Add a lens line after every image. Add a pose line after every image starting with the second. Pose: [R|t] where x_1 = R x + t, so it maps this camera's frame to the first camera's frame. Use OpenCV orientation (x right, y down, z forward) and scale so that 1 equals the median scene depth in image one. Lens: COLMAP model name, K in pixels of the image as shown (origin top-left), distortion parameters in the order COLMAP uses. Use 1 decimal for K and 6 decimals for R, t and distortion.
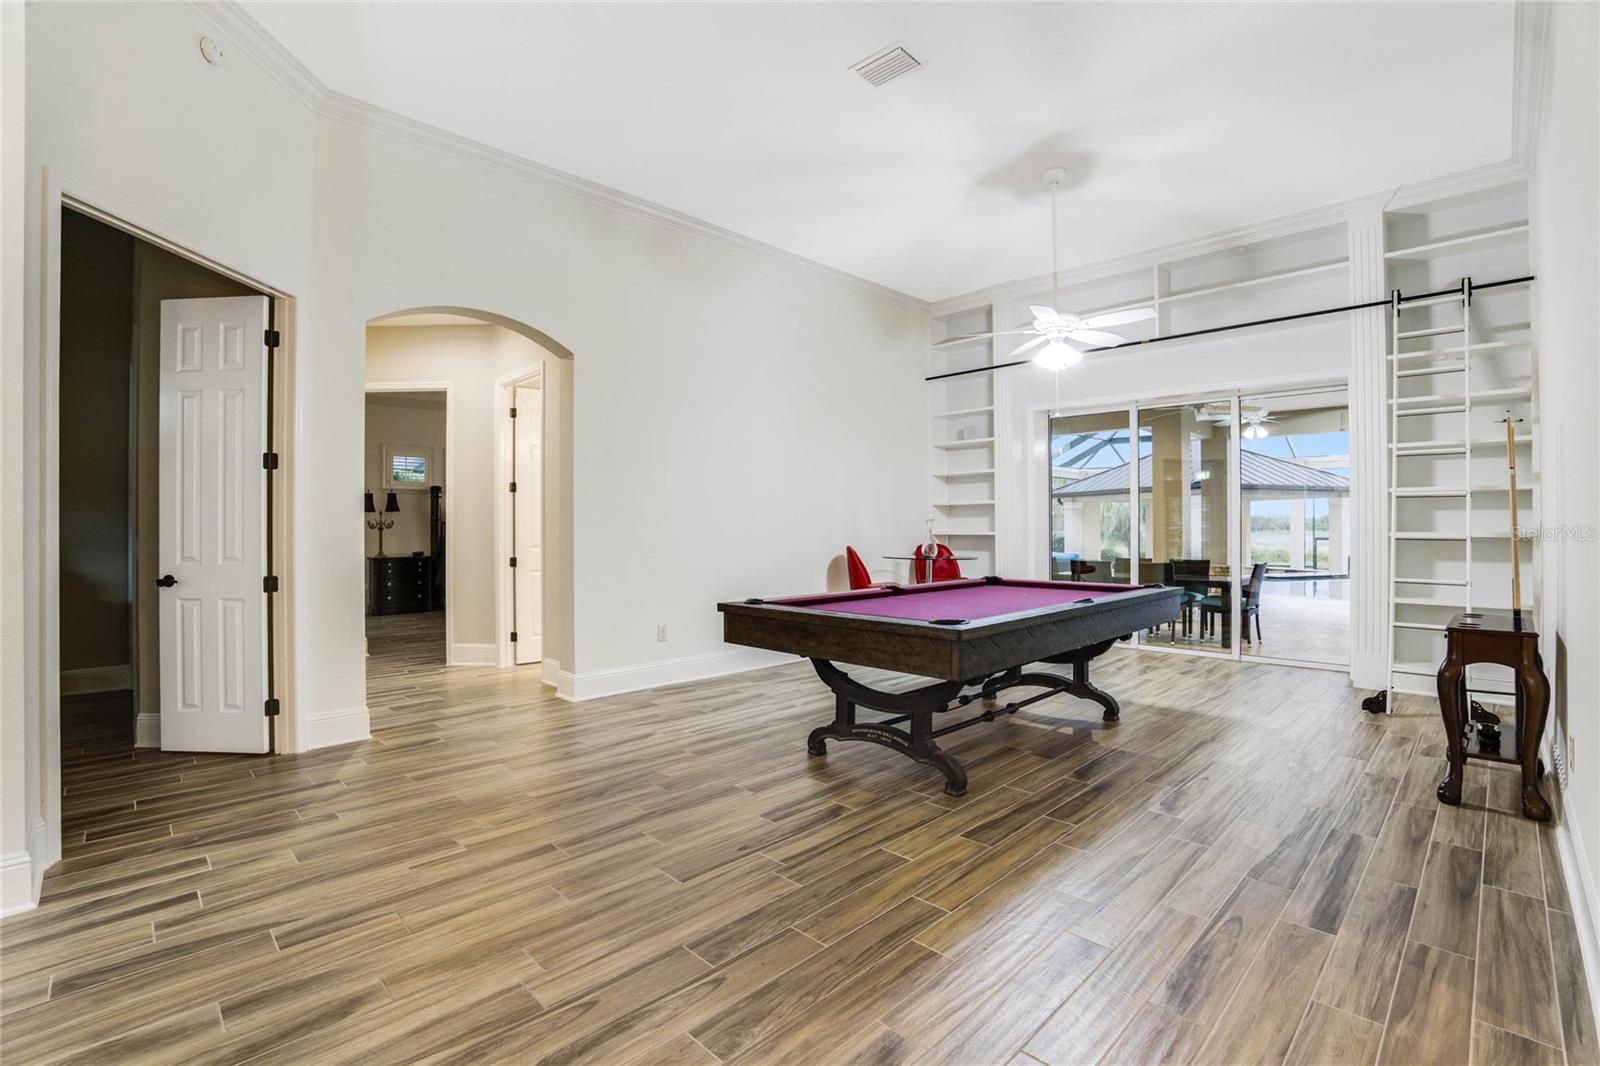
lens RADIAL K [[727.7, 0, 804.3], [0, 727.7, 529.5], [0, 0, 1]] dist [-0.038049, 0.010686]
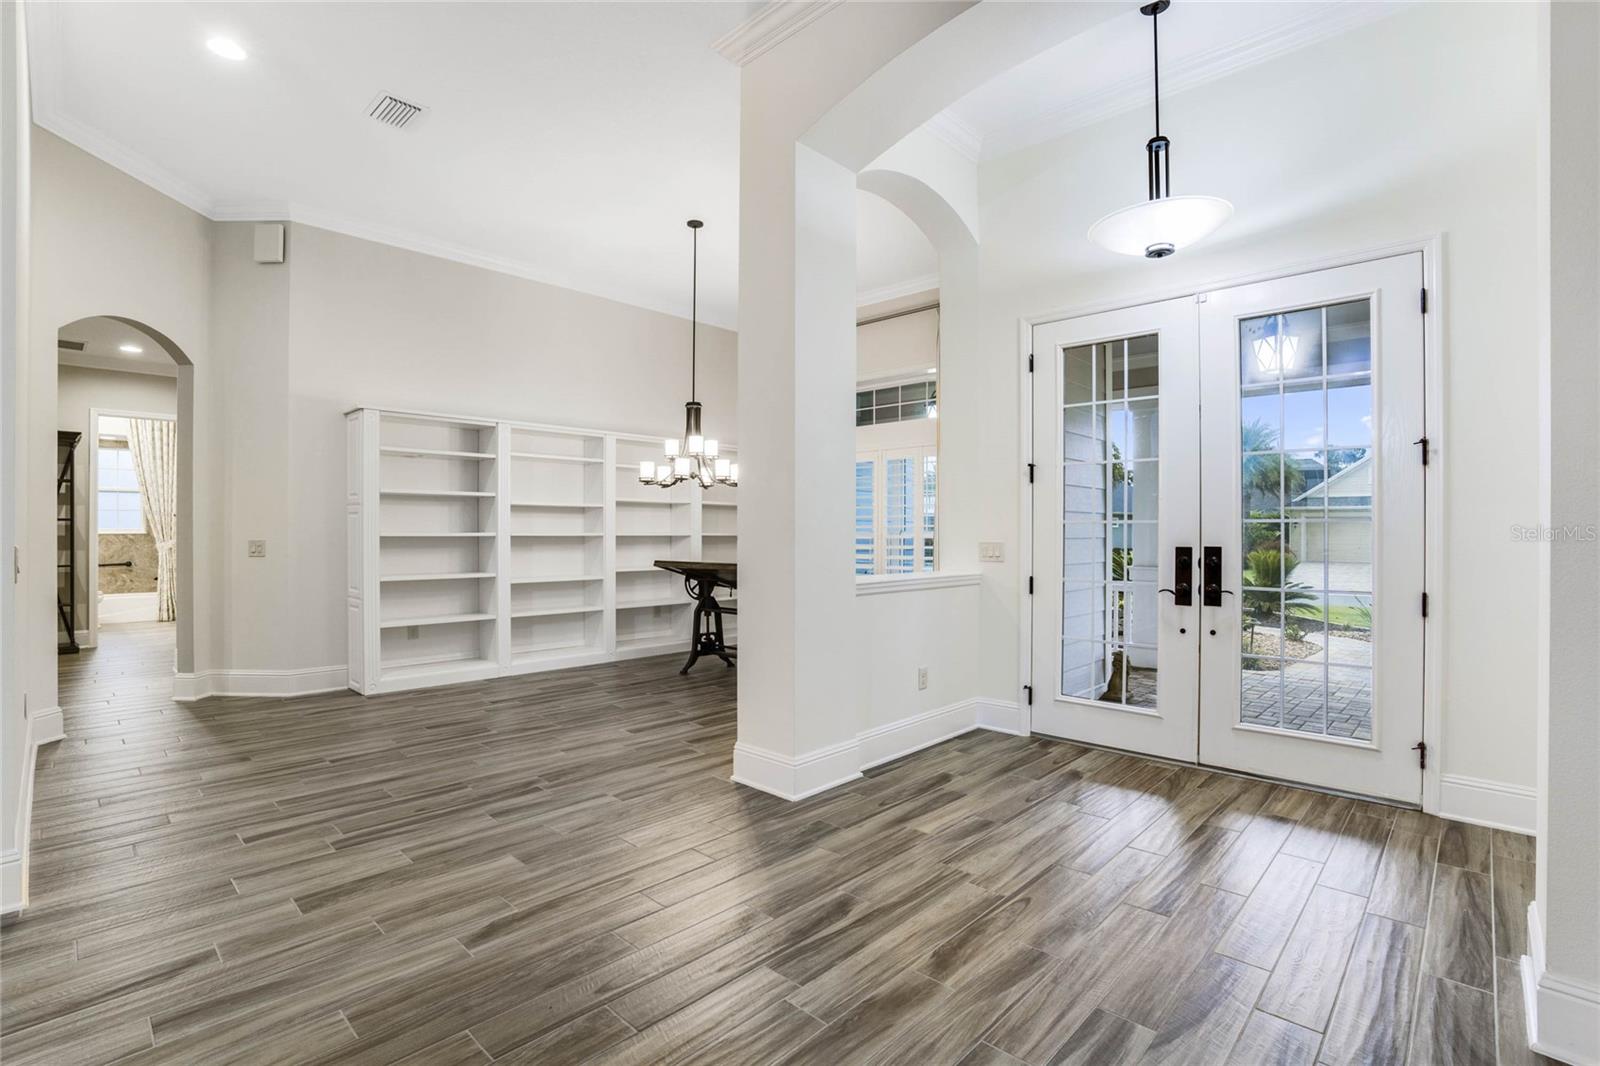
lens RADIAL K [[727.7, 0, 796.0], [0, 727.7, 532.5], [0, 0, 1]] dist [-0.038049, 0.010686]
pose [[-0.999696, -0.001423, -0.024600, -0.352445], [-0.001370, 0.999997, -0.002173, 0.000506], [0.024603, -0.002139, -0.999695, 1.948819]]
